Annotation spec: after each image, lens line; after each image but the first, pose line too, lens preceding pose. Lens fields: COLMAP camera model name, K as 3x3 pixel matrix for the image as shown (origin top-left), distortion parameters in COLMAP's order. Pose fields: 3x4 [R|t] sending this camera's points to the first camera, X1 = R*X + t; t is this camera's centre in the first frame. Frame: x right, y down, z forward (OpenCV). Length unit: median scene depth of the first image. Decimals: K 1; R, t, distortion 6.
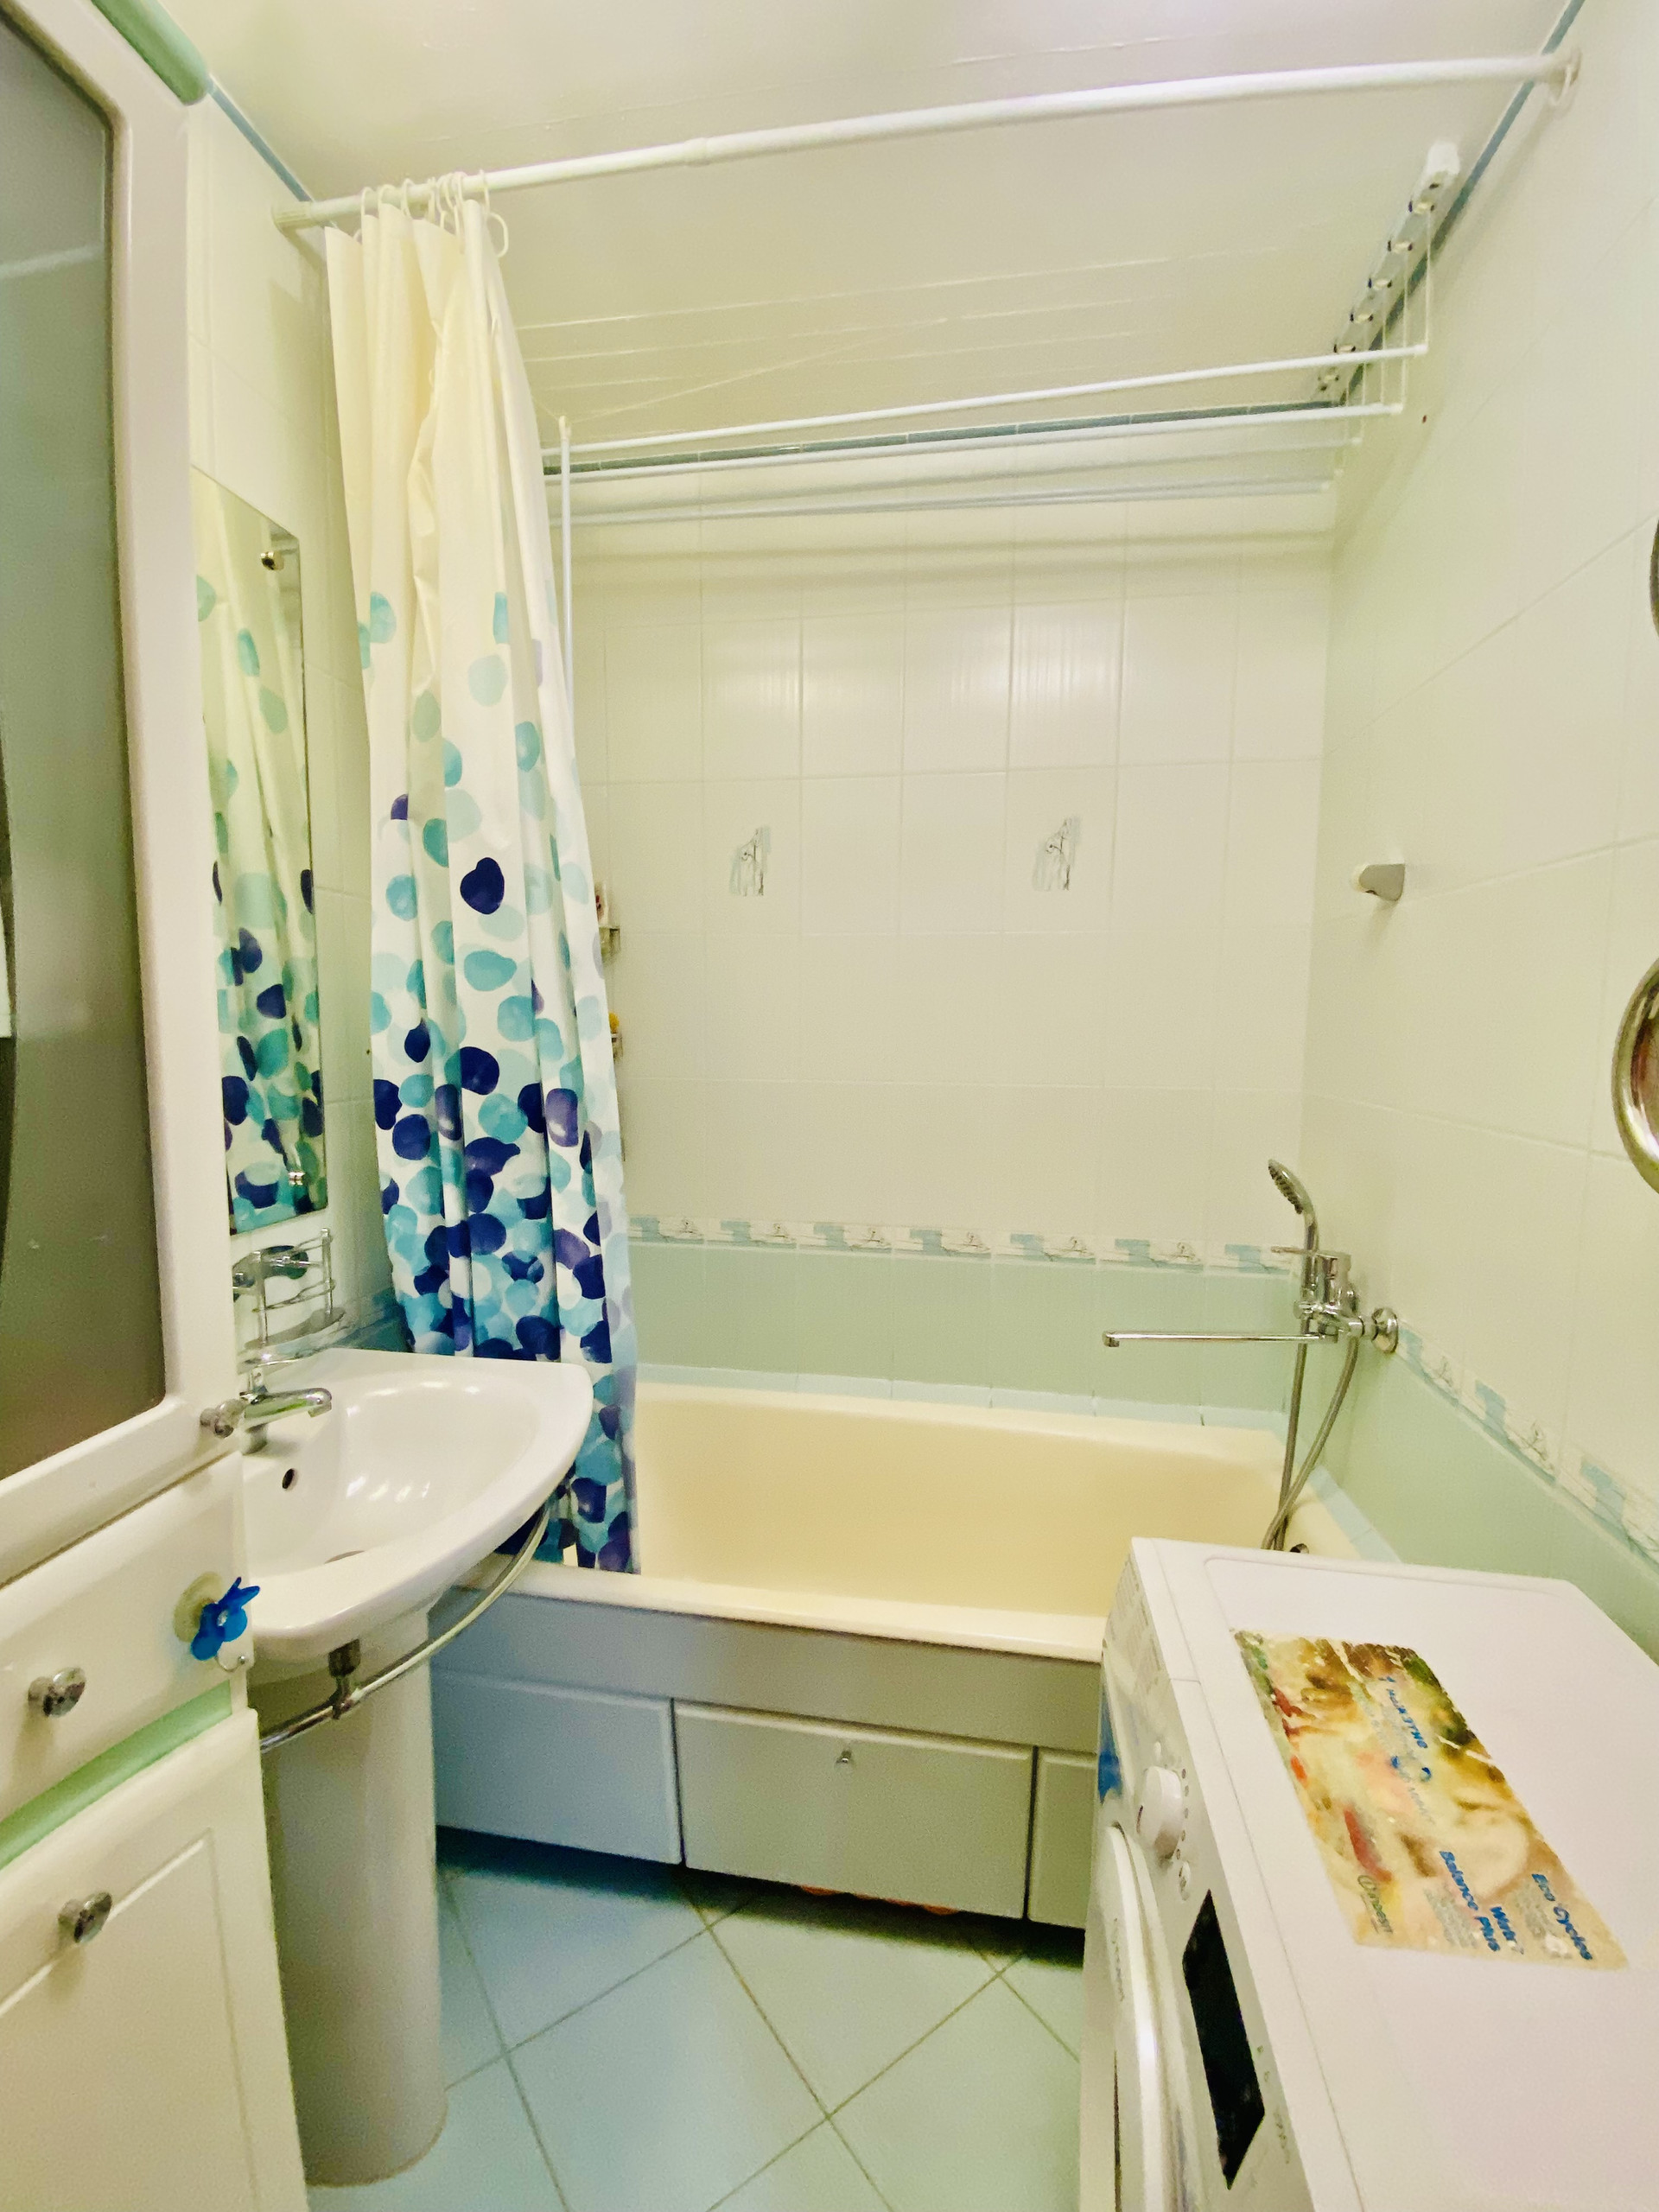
lens RADIAL K [[901.7, 0, 822.6], [0, 901.7, 1101.1], [0, 0, 1]] dist [0.030947, -0.024194]
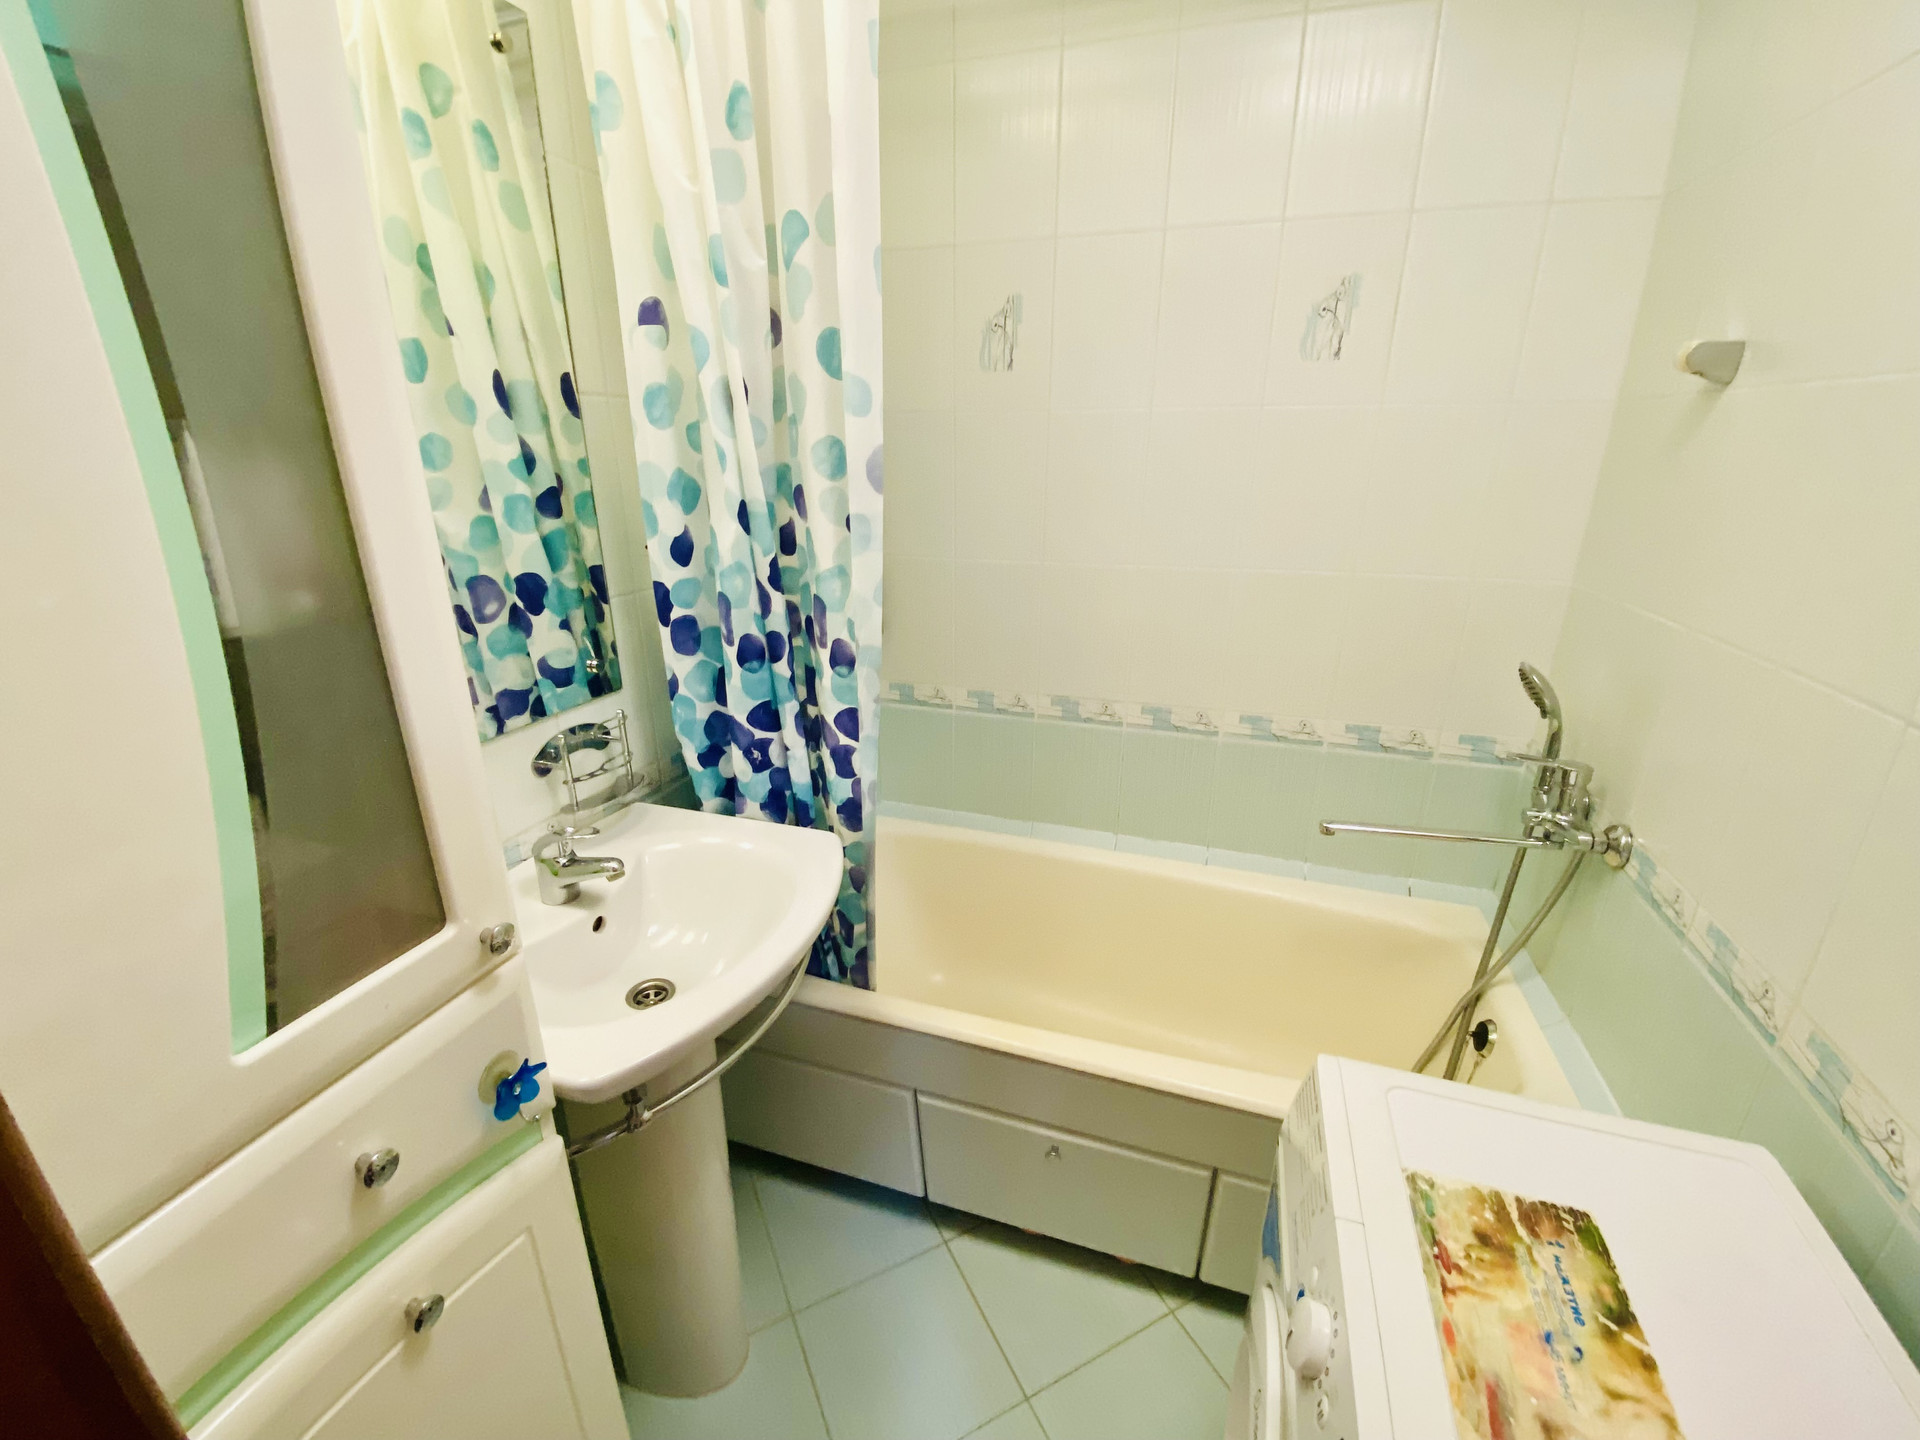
lens RADIAL K [[782.7, 0, 960.0], [0, 782.7, 720.0], [0, 0, 1]] dist [0.030947, -0.024194]
pose [[0.988008, 0.043250, -0.148220, 0.040679], [-0.007442, 0.972190, 0.234074, -0.106567], [0.154222, -0.230164, 0.960854, 0.121273]]
